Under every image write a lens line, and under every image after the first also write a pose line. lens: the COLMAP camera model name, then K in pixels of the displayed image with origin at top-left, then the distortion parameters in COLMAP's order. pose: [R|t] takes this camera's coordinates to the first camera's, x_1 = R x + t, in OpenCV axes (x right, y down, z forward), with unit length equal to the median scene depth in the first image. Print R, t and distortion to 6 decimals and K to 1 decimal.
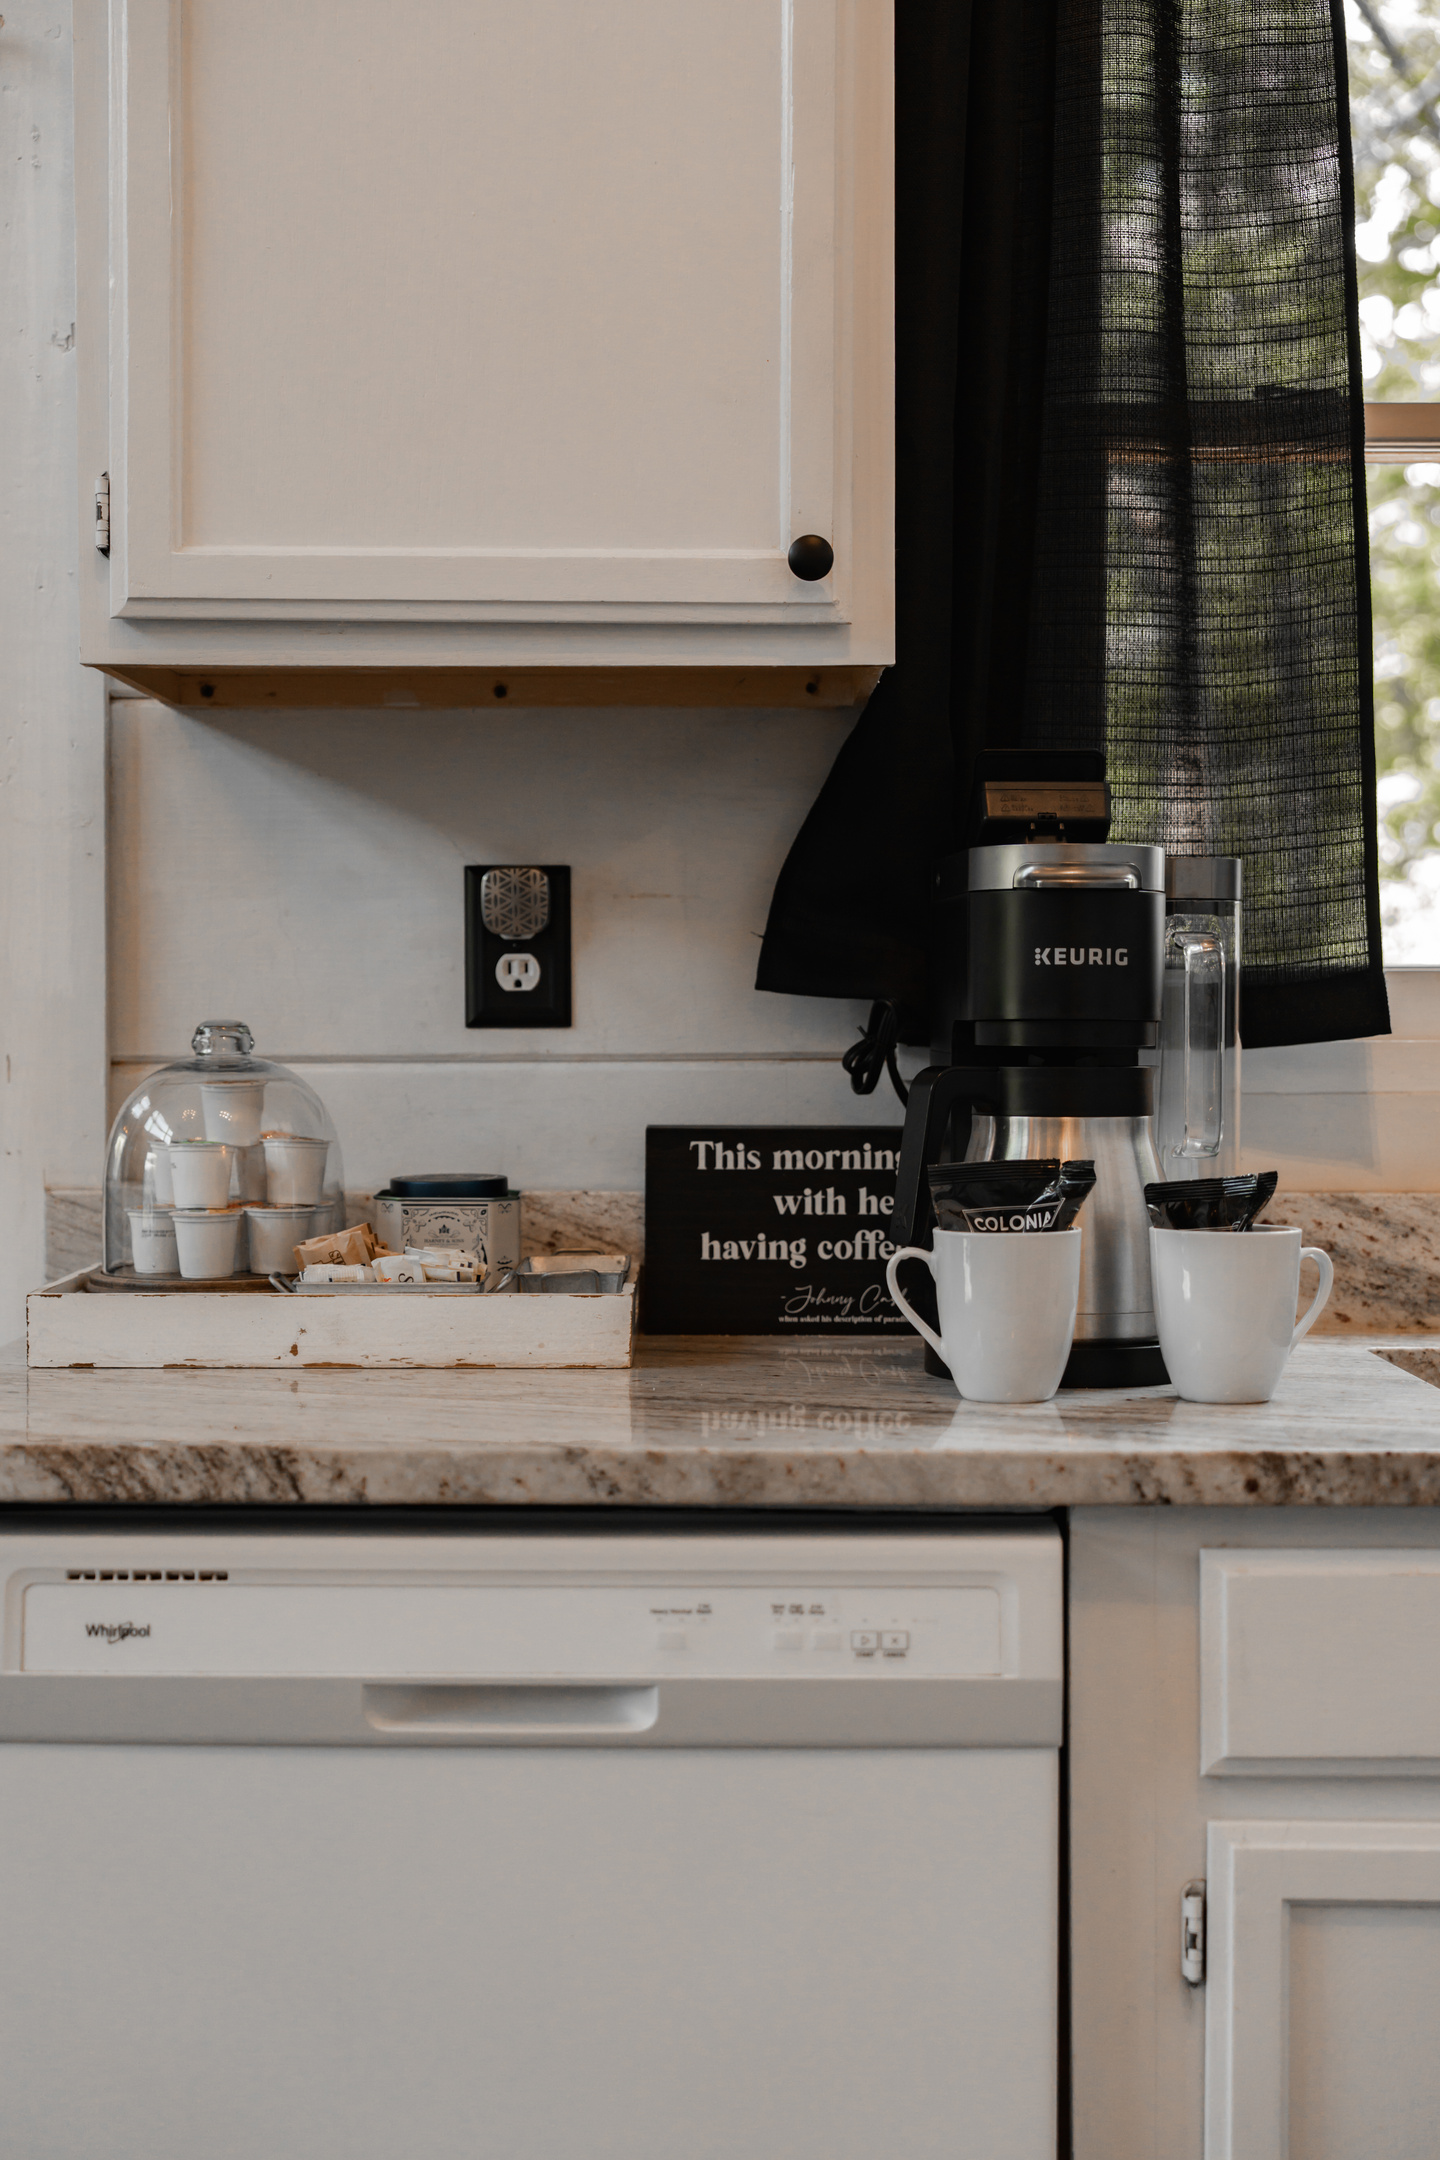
lens RADIAL K [[3070.9, 0, 720.0], [0, 3070.9, 1080.0], [0, 0, 1]] dist [0.013572, -0.032519]
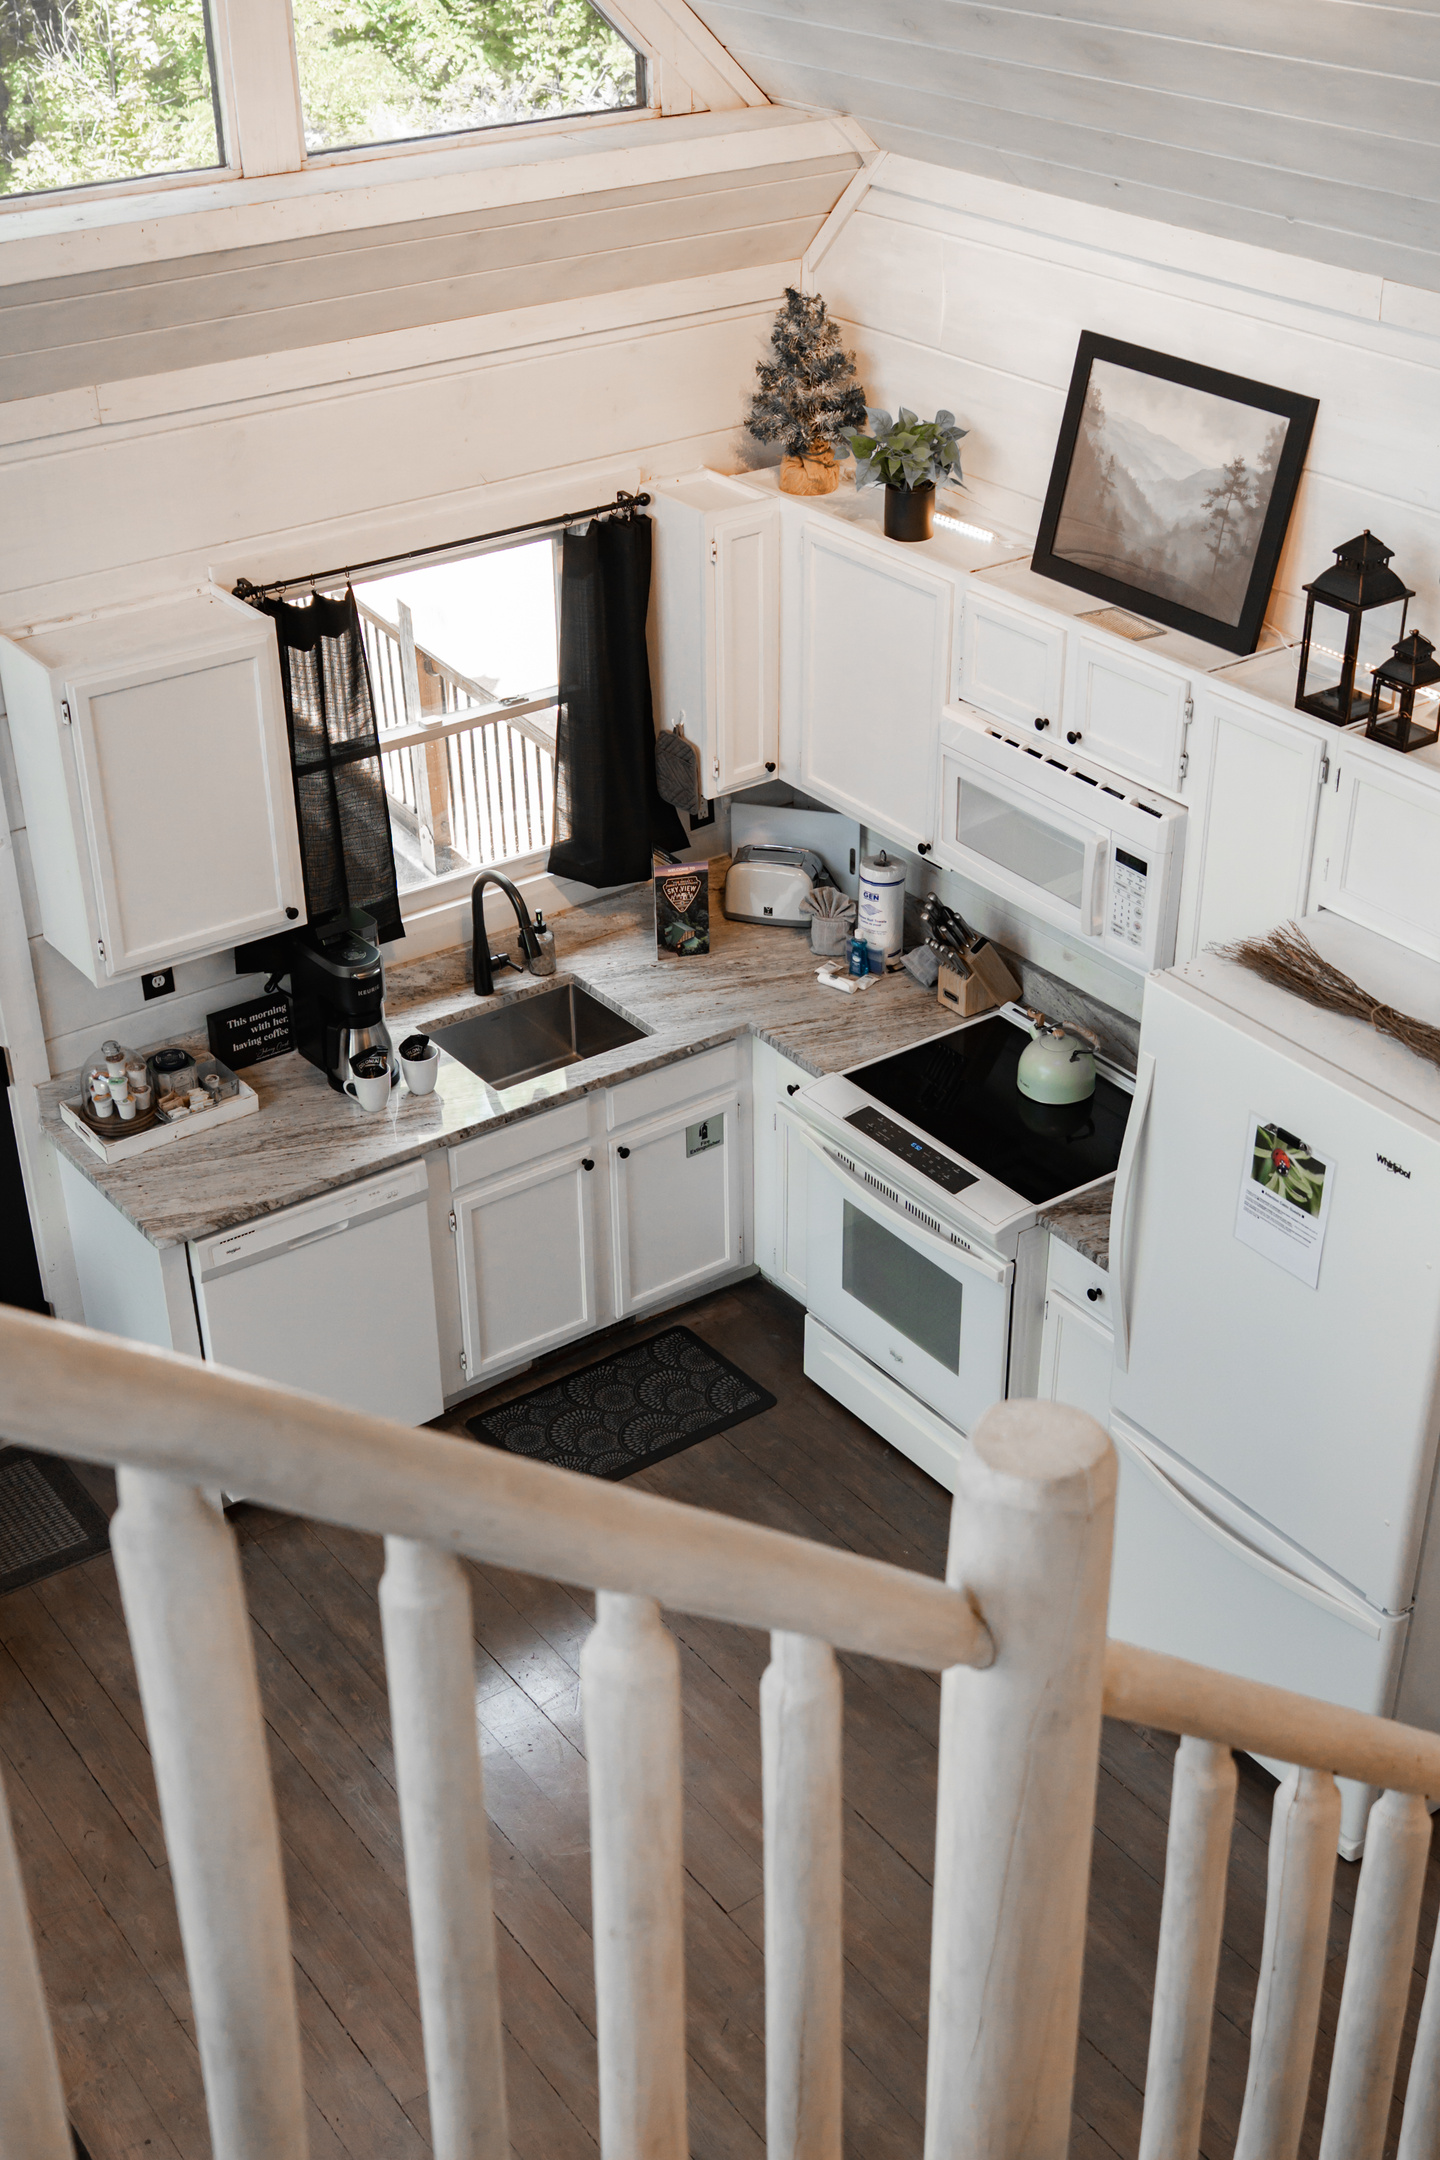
lens RADIAL K [[2538.2, 0, 720.0], [0, 2538.2, 1080.0], [0, 0, 1]] dist [0.001302, 0.000317]
pose [[0.808187, -0.309269, 0.501185, -0.952553], [0.029740, 0.871362, 0.489738, -1.226925], [-0.588174, -0.380895, 0.713421, -1.286099]]
